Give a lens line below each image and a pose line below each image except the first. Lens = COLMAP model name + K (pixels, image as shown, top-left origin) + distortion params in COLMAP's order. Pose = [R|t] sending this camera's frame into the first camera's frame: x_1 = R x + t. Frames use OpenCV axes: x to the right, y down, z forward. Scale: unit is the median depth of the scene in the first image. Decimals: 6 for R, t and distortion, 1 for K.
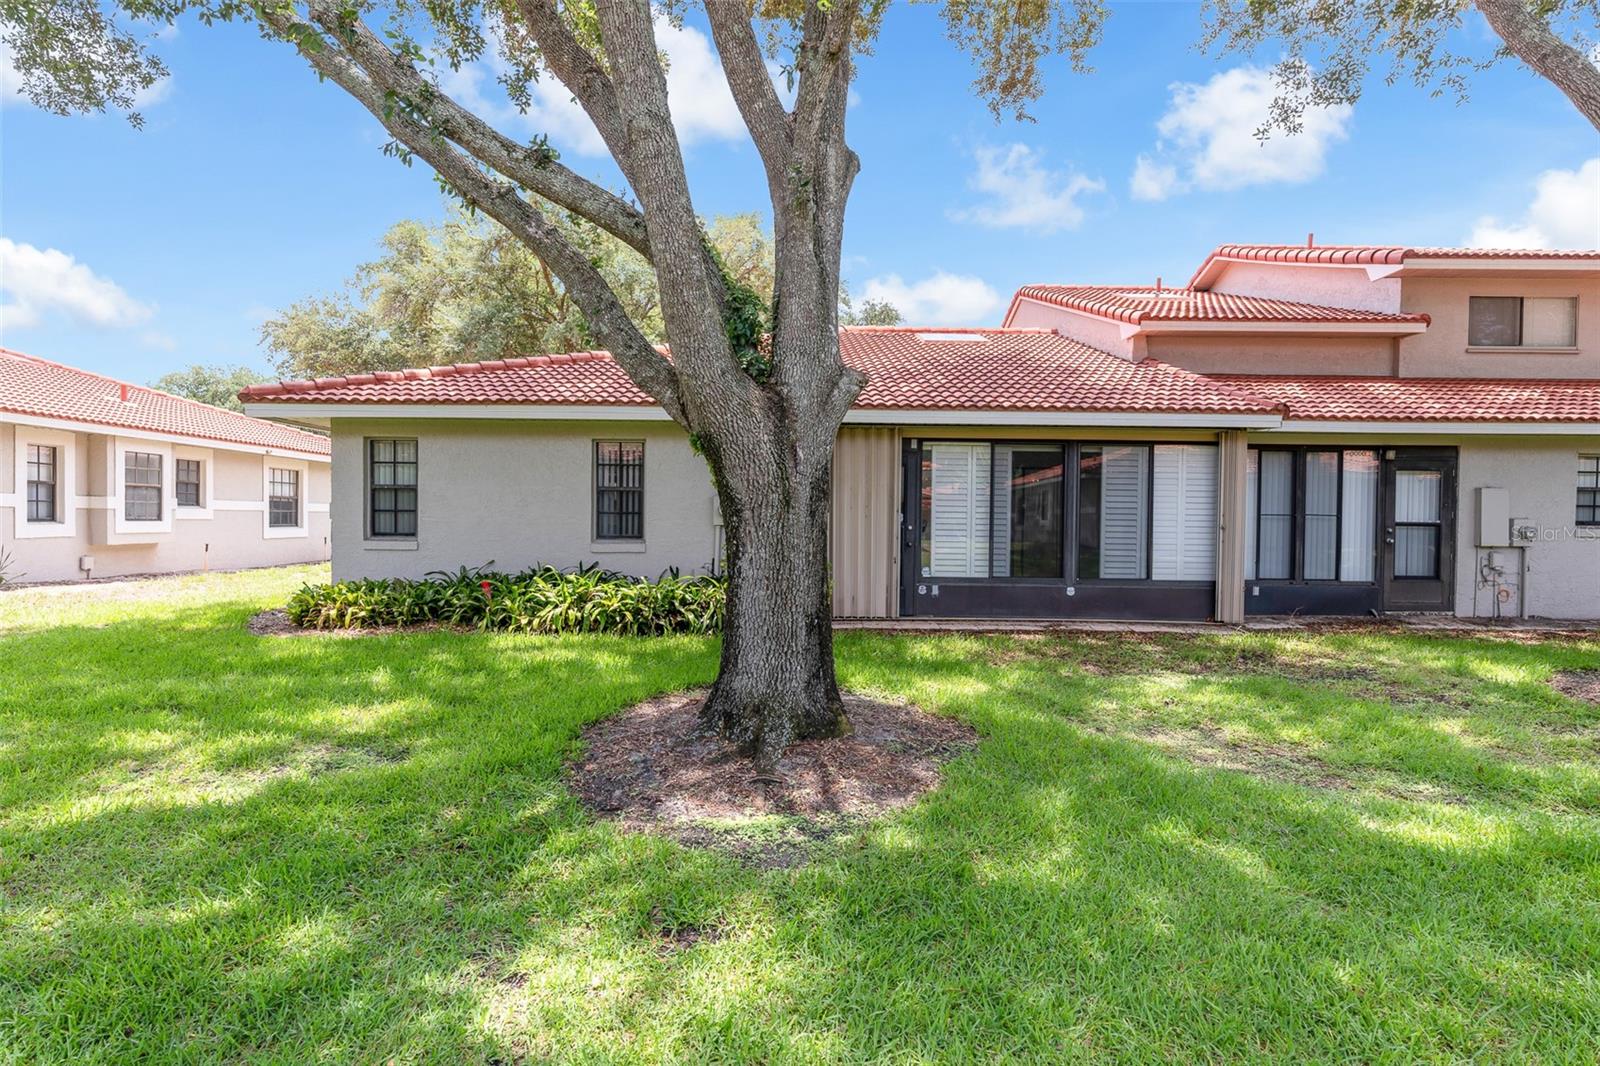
lens RADIAL K [[847.8, 0, 800.0], [0, 847.8, 533.0], [0, 0, 1]] dist [0.000572, 0.000109]
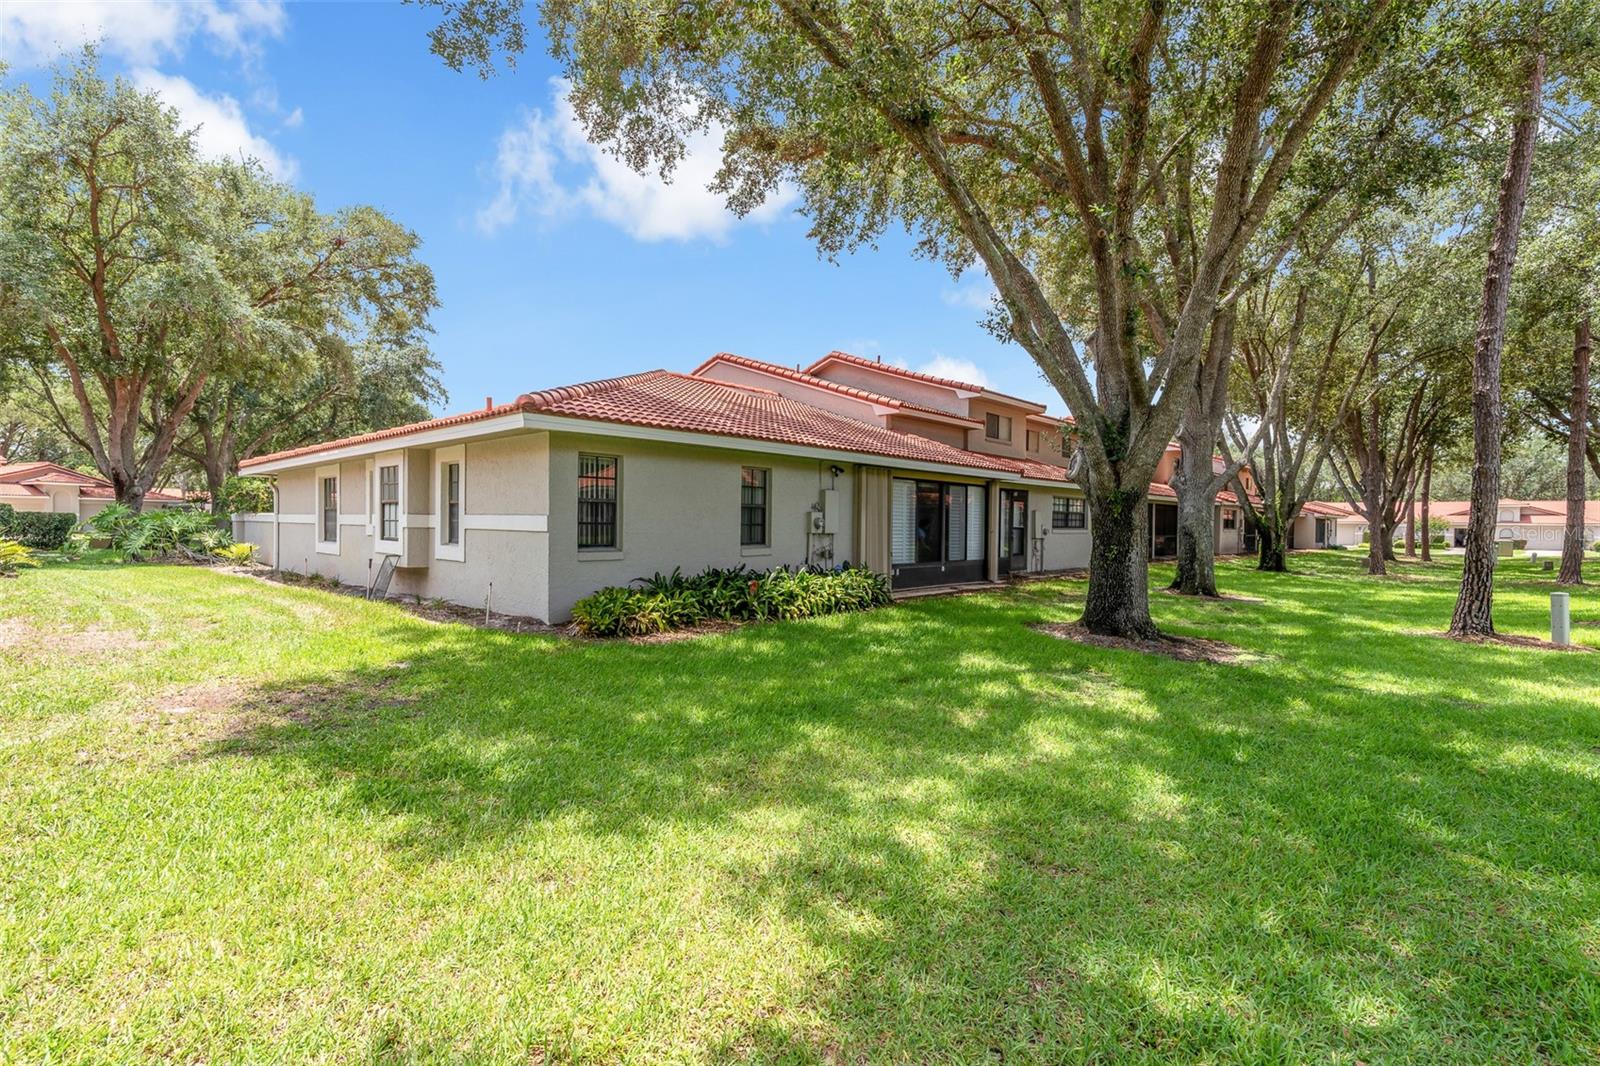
lens RADIAL K [[736.6, 0, 800.0], [0, 736.6, 533.0], [0, 0, 1]] dist [-0.002817, 0.000027]
pose [[0.681504, -0.012240, 0.731712, -0.983507], [0.005401, 0.999917, 0.011696, -0.023726], [-0.731795, -0.004019, 0.681513, 0.182772]]
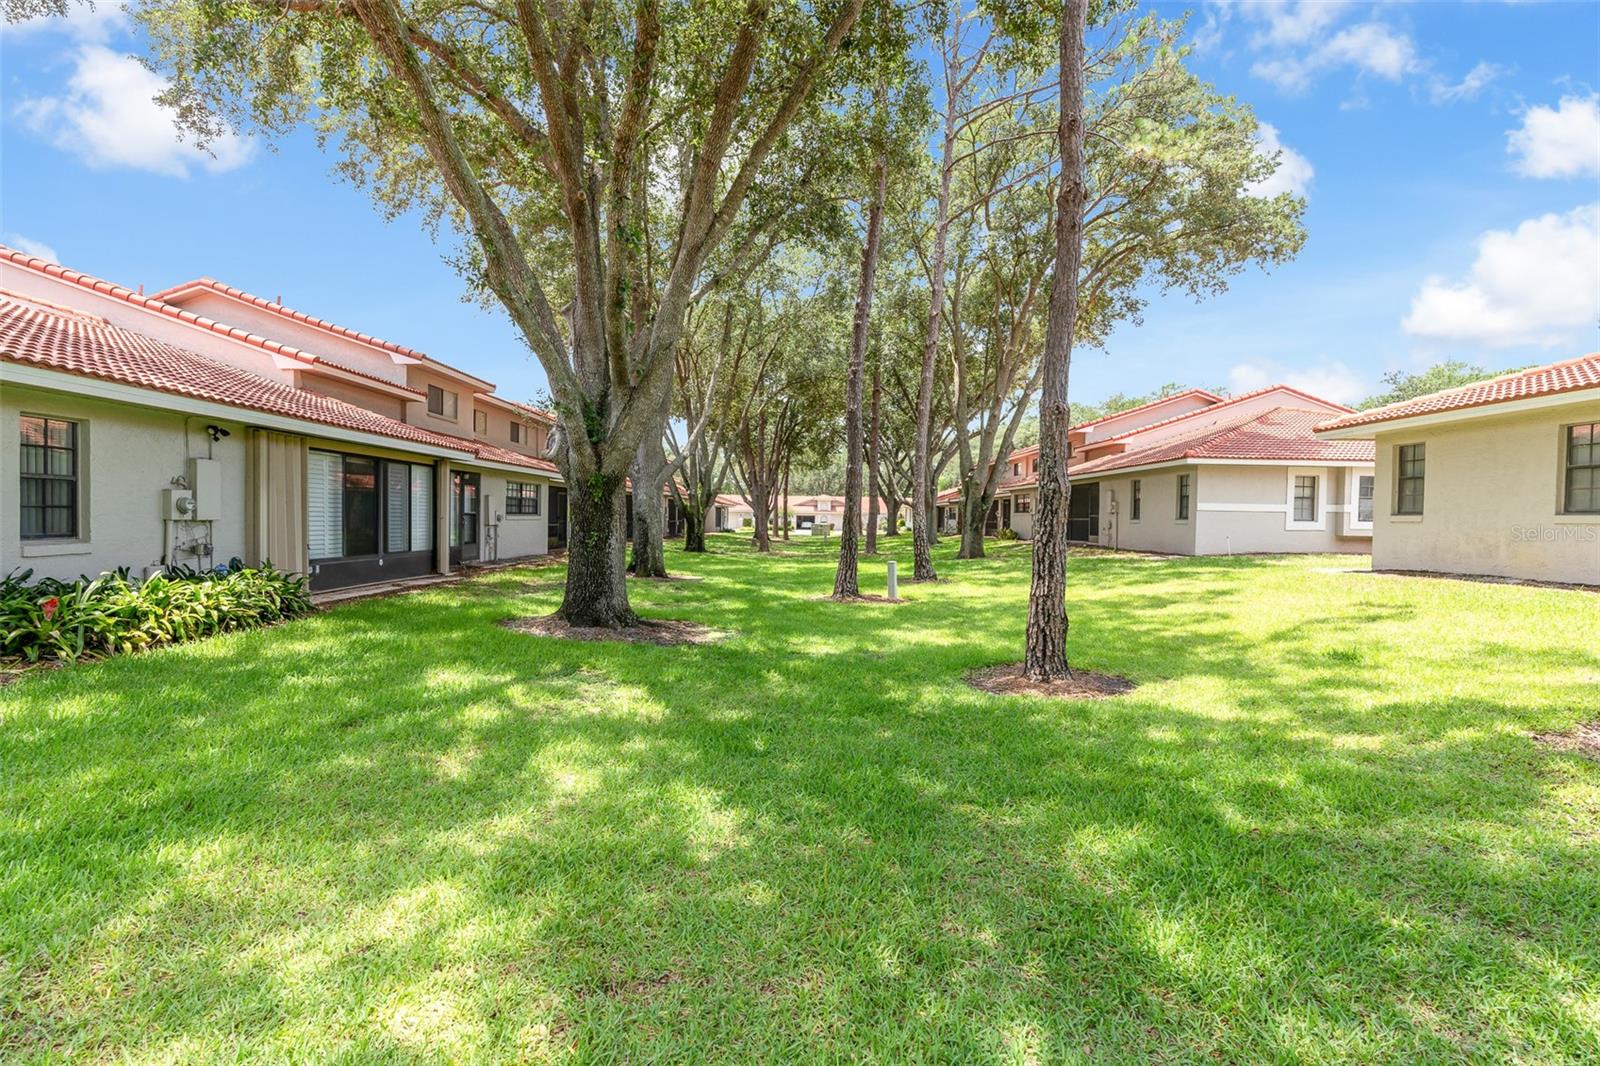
lens RADIAL K [[715.3, 0, 798.5], [0, 715.3, 534.1], [0, 0, 1]] dist [-0.009764, 0.003643]
pose [[0.009851, -0.033153, 0.999402, -0.887095], [-0.001152, 0.999449, 0.033166, -0.020867], [-0.999951, -0.001478, 0.009807, 0.273052]]
